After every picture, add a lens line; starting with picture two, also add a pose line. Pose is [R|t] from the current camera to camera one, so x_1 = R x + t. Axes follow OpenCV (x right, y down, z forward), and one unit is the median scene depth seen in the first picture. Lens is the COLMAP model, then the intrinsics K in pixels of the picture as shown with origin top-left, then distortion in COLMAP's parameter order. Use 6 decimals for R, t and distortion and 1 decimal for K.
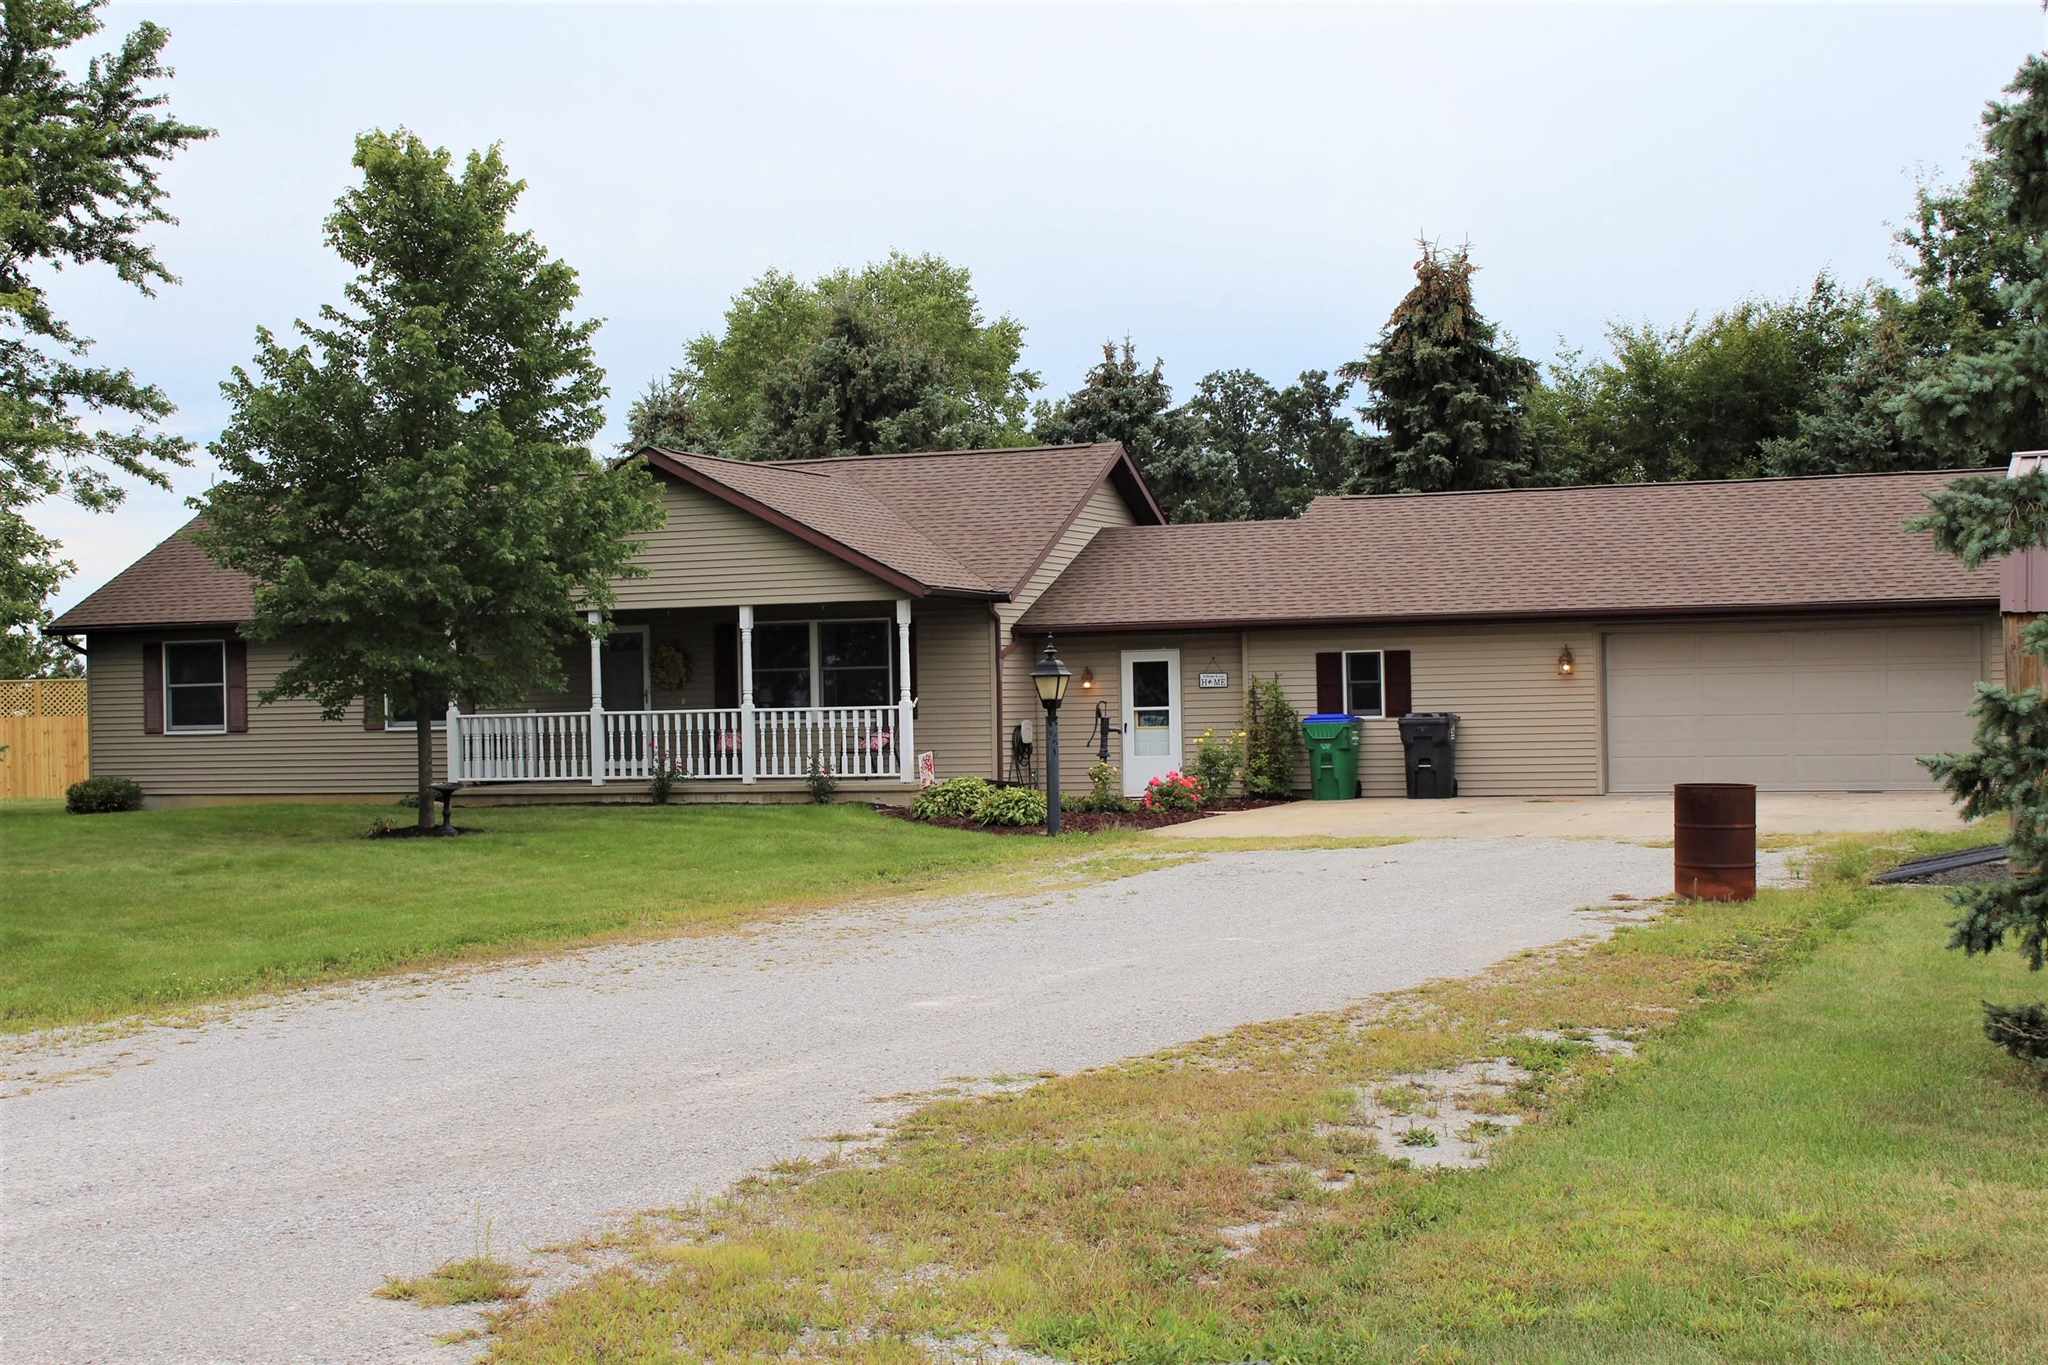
lens RADIAL K [[3086.5, 0, 1026.7], [0, 3086.5, 552.3], [0, 0, 1]] dist [0.149495, -0.098689]
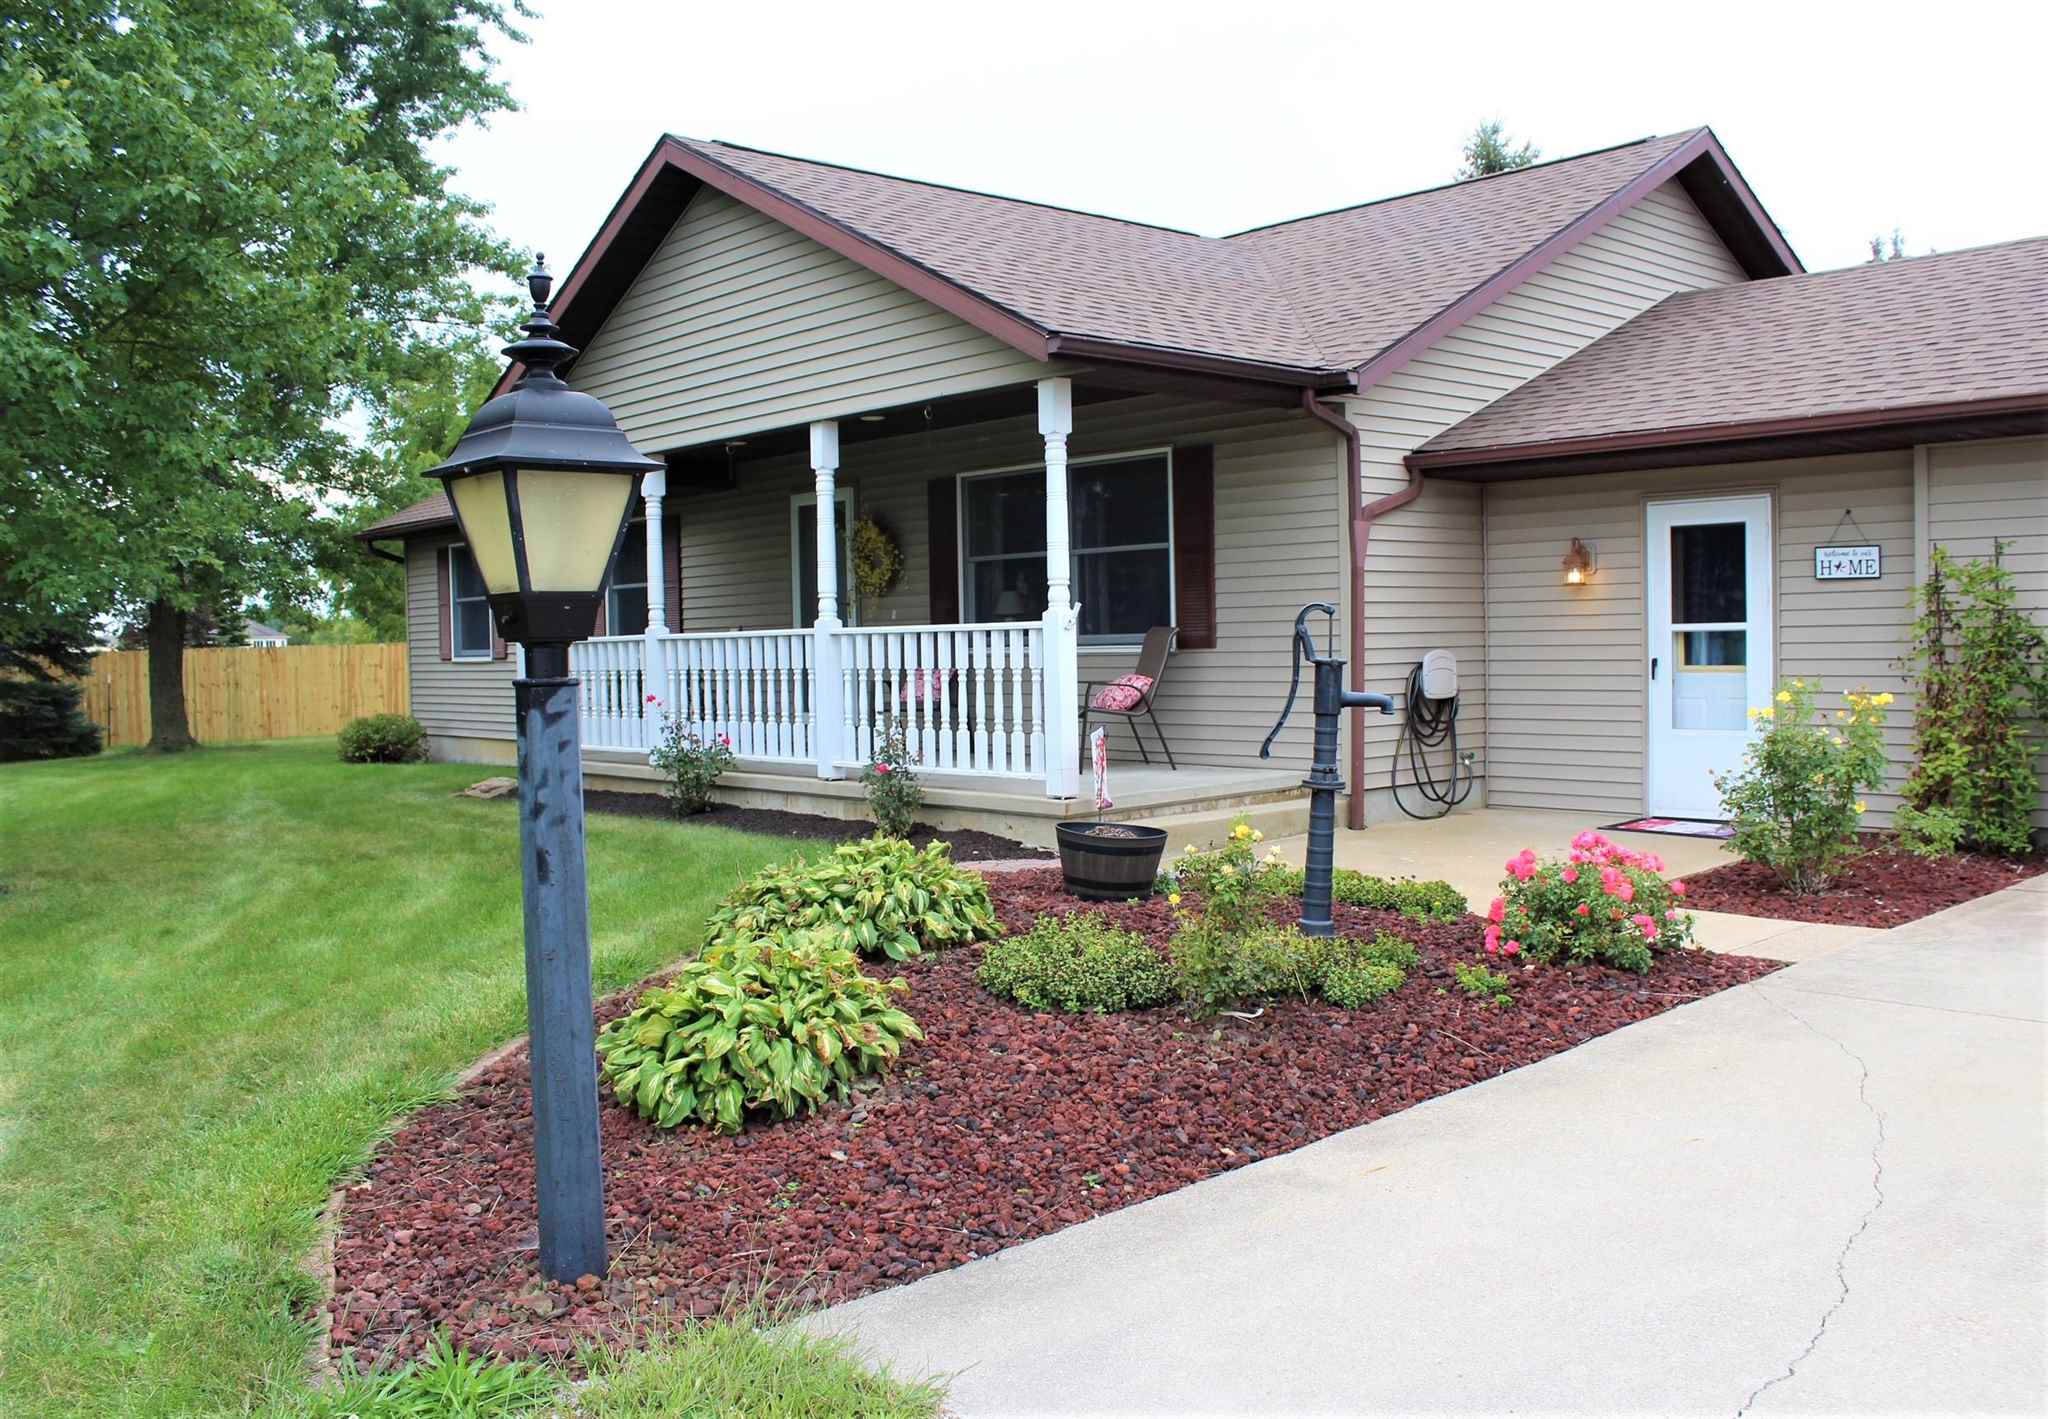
lens RADIAL K [[1739.8, 0, 1024.0], [0, 1739.8, 709.5], [0, 0, 1]] dist [-0.137675, 0.001597]
pose [[0.884166, 0.021044, -0.466699, 0.068162], [0.025719, 0.995277, 0.093603, 0.036655], [0.466465, -0.094763, 0.879449, 0.732431]]
